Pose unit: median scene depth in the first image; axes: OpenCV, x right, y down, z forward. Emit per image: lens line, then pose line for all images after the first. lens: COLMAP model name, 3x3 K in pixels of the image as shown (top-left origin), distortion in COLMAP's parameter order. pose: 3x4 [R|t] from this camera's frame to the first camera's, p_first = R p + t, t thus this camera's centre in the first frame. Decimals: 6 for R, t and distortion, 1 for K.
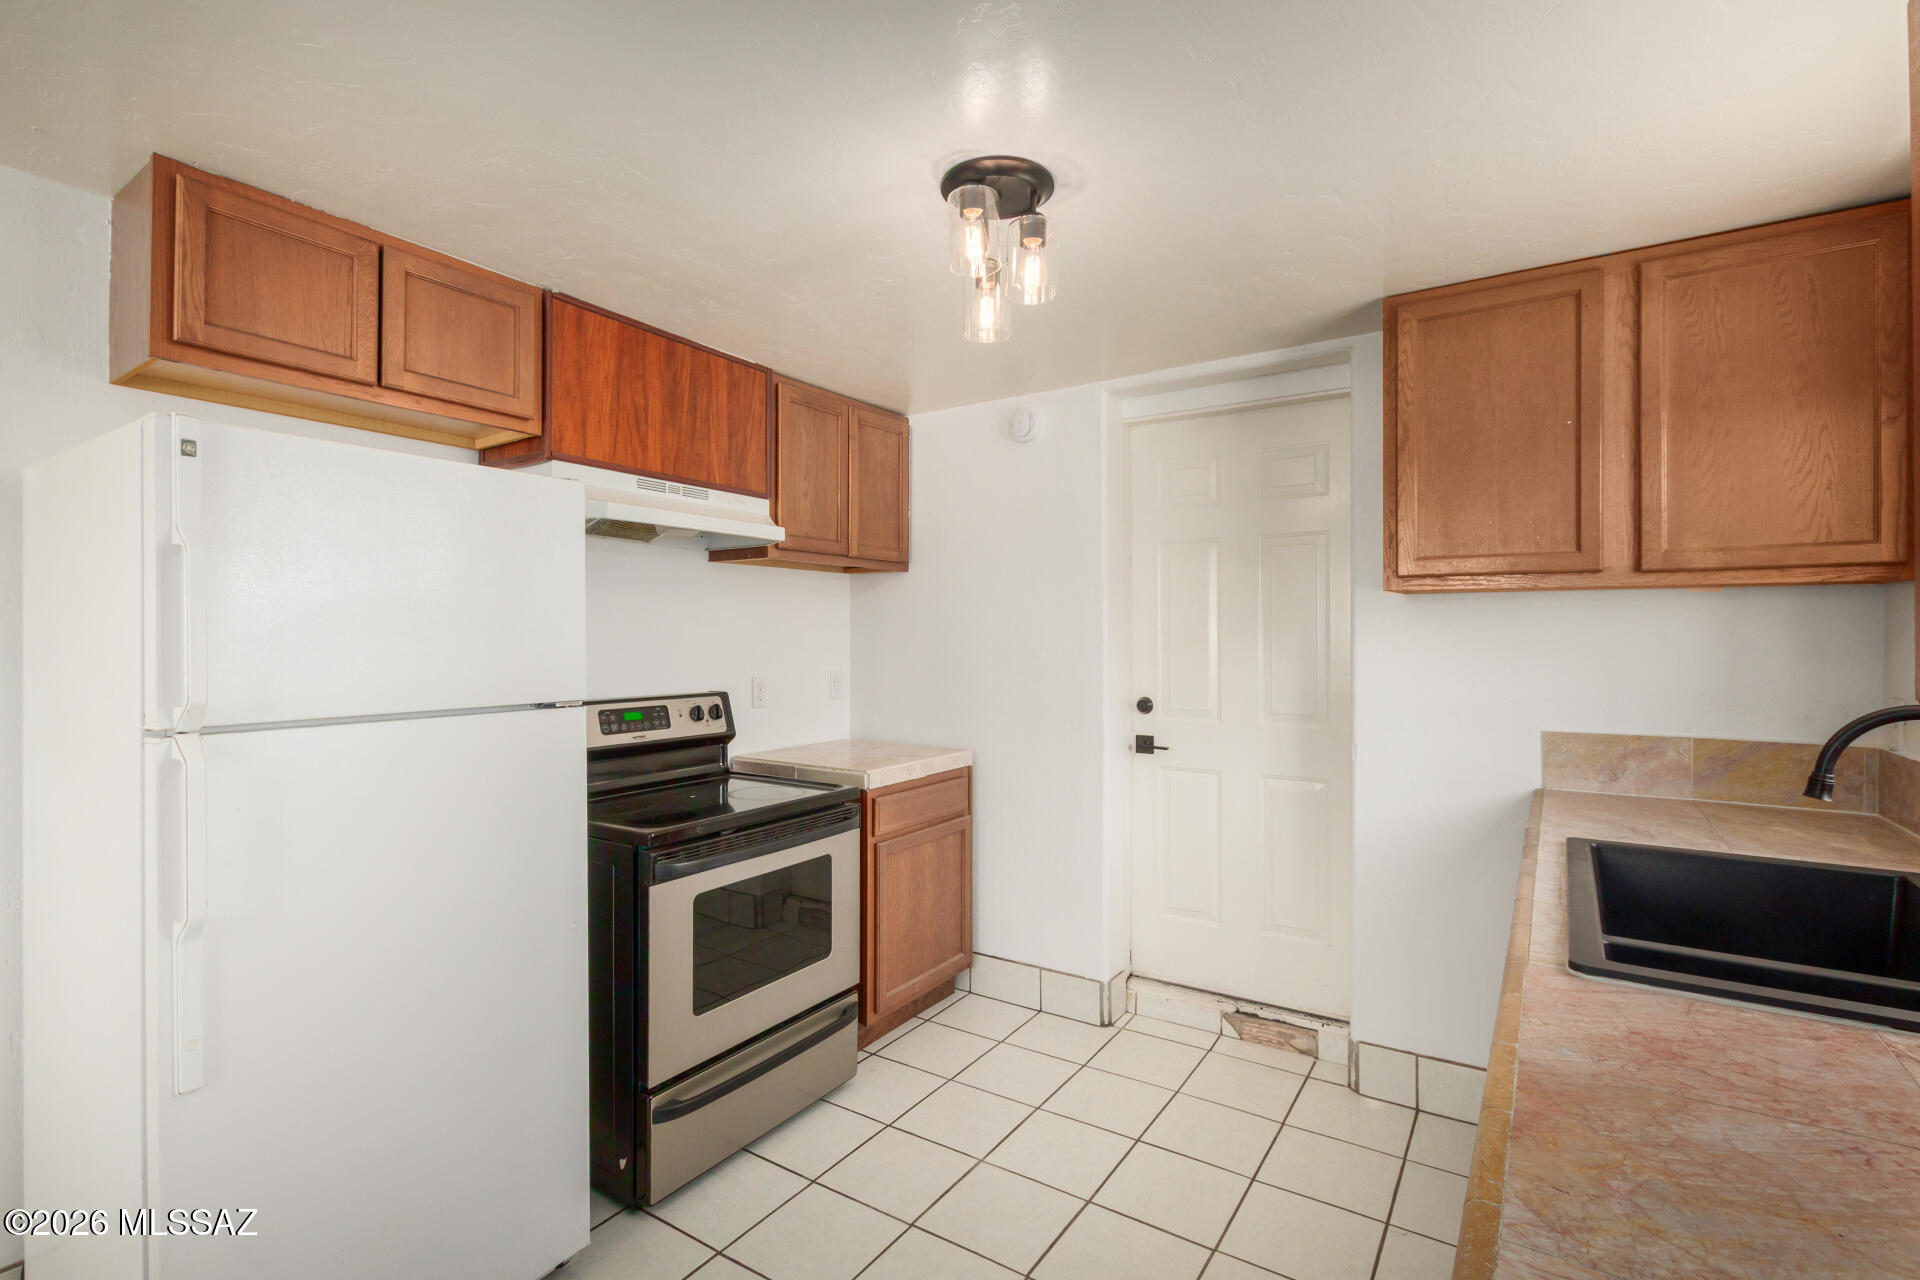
lens RADIAL K [[881.5, 0, 958.1], [0, 881.5, 636.2], [0, 0, 1]] dist [0.003949, -0.002392]
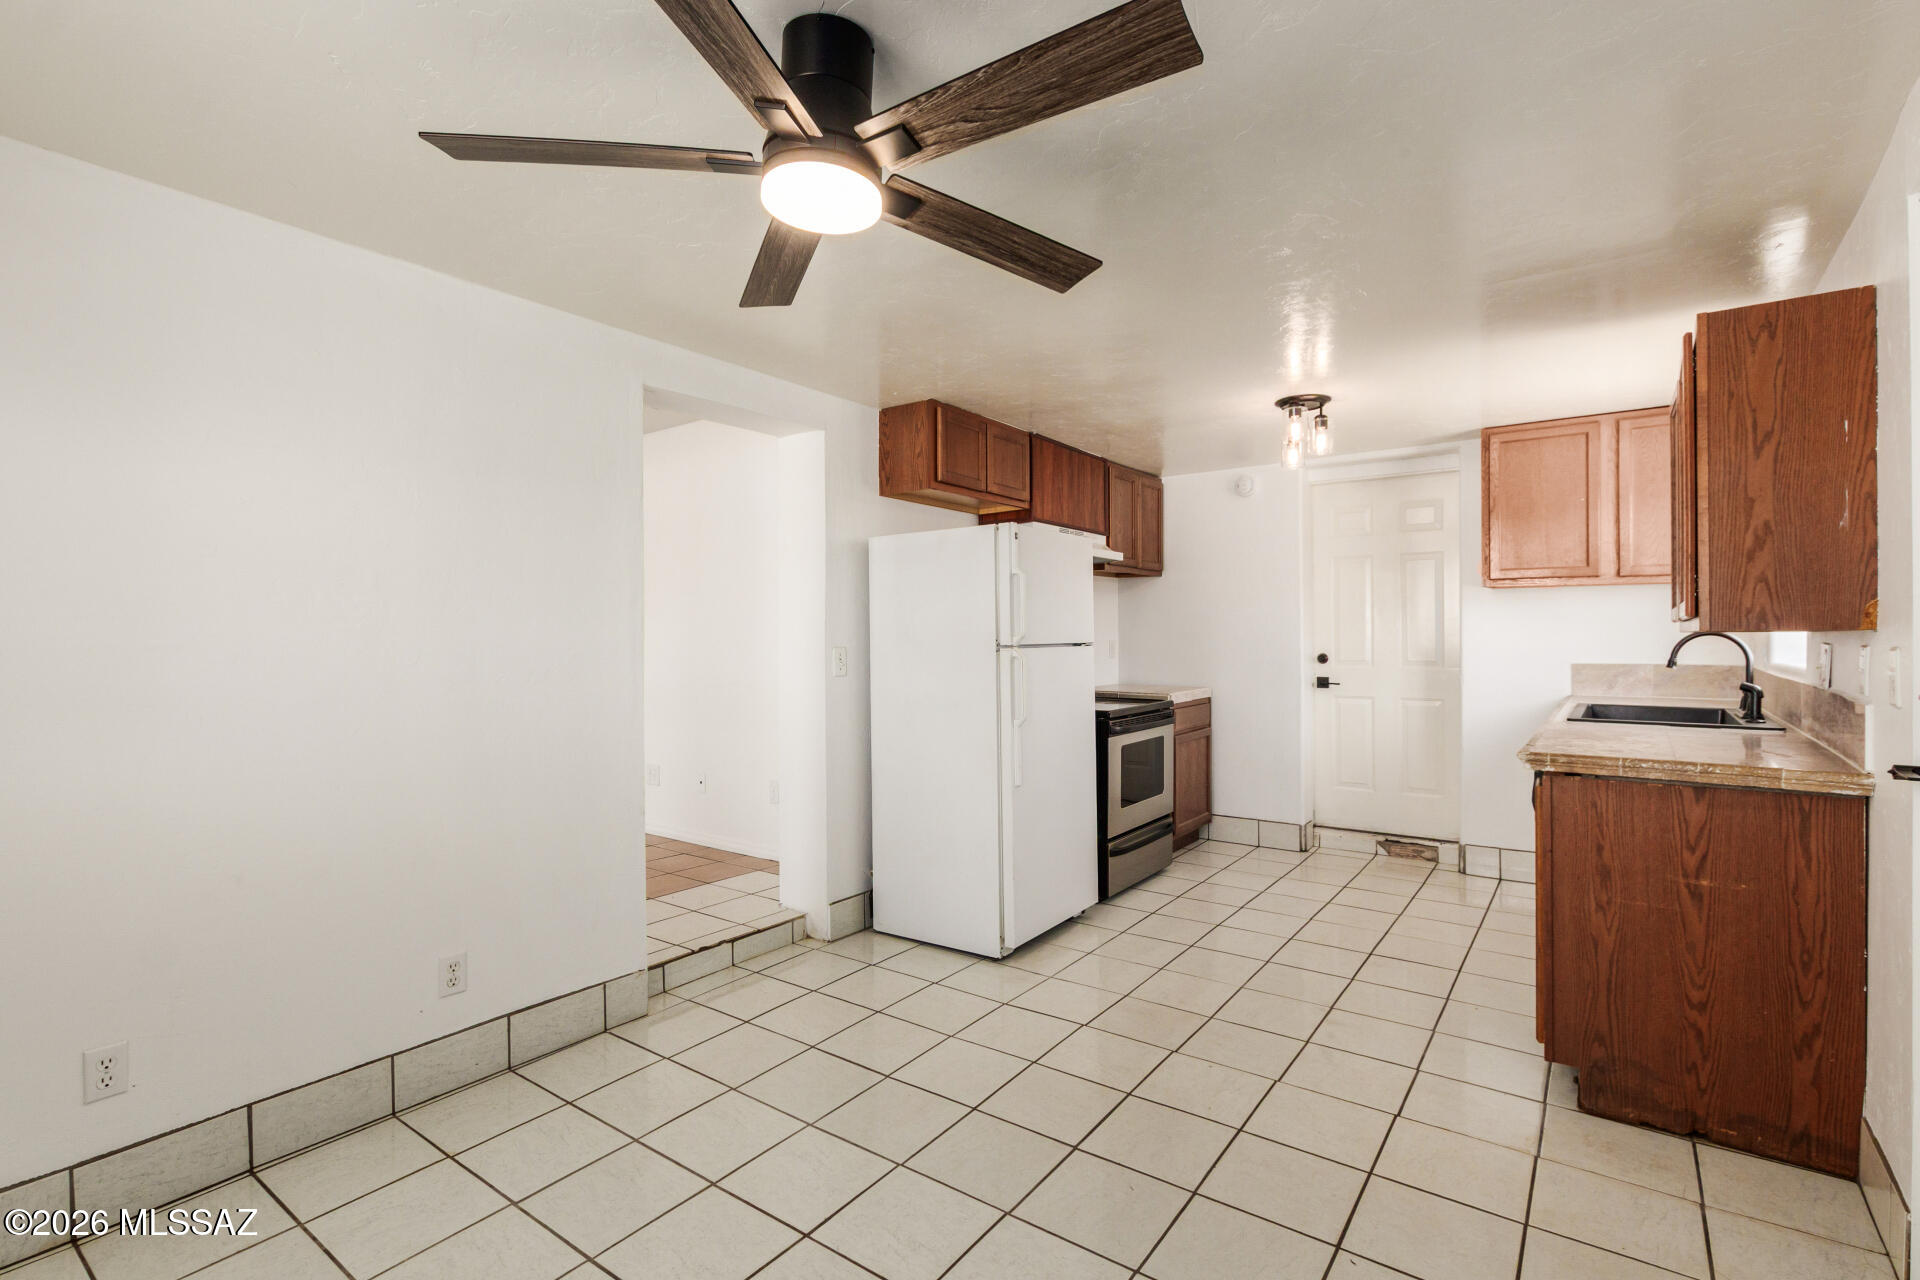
lens RADIAL K [[881.5, 0, 959.0], [0, 881.5, 634.2], [0, 0, 1]] dist [0.003949, -0.002392]
pose [[0.998841, -0.004771, -0.047902, -0.493744], [0.004885, 0.999986, 0.002261, 0.035852], [0.047891, -0.002493, 0.998849, -0.847282]]
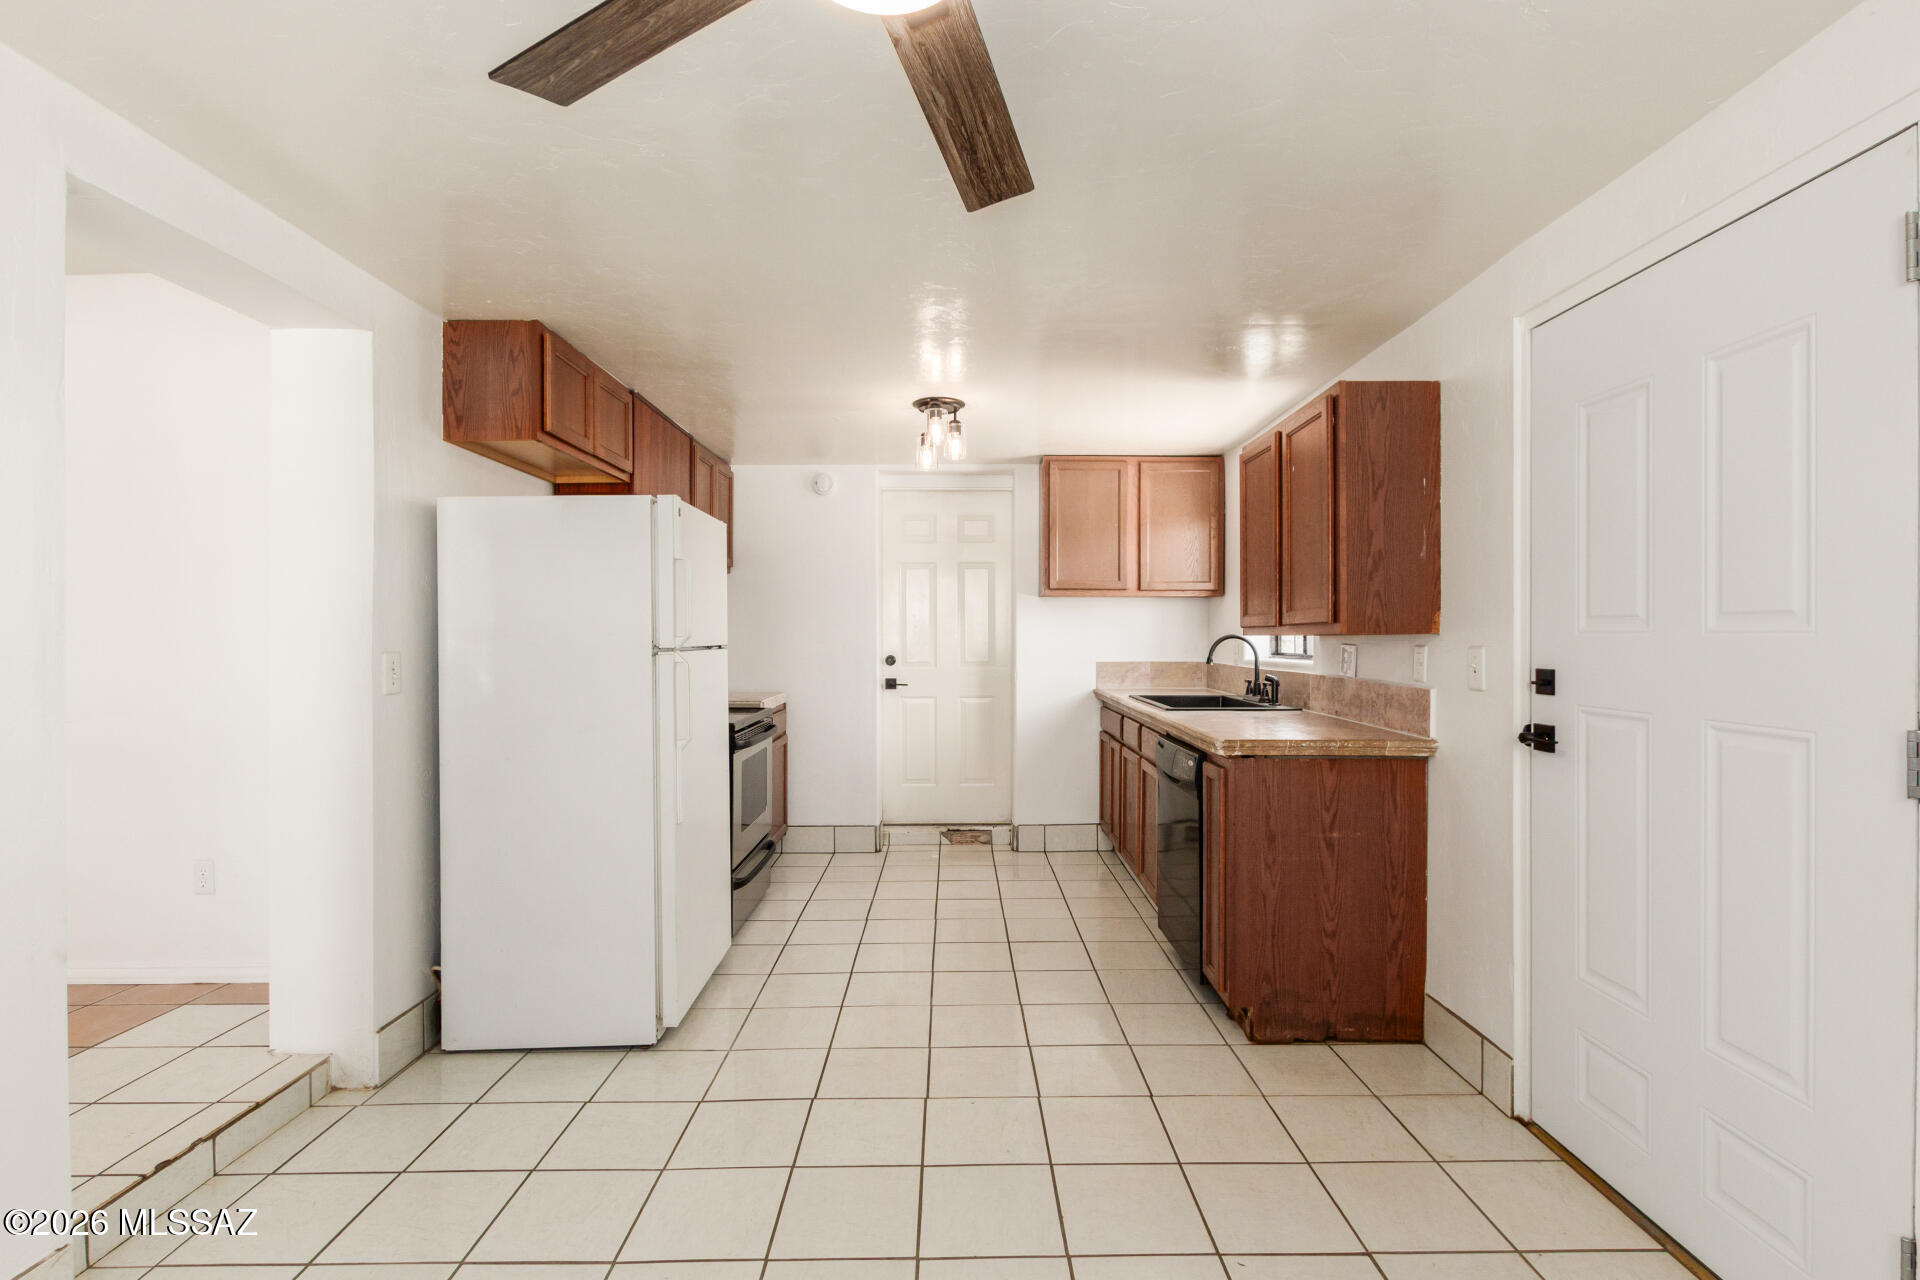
lens RADIAL K [[881.5, 0, 960.0], [0, 881.5, 635.9], [0, 0, 1]] dist [0.003949, -0.002392]
pose [[0.827262, -0.000023, 0.561816, -0.801893], [-0.001122, 0.999998, 0.001694, 0.038970], [-0.561815, -0.002032, 0.827260, -0.580580]]
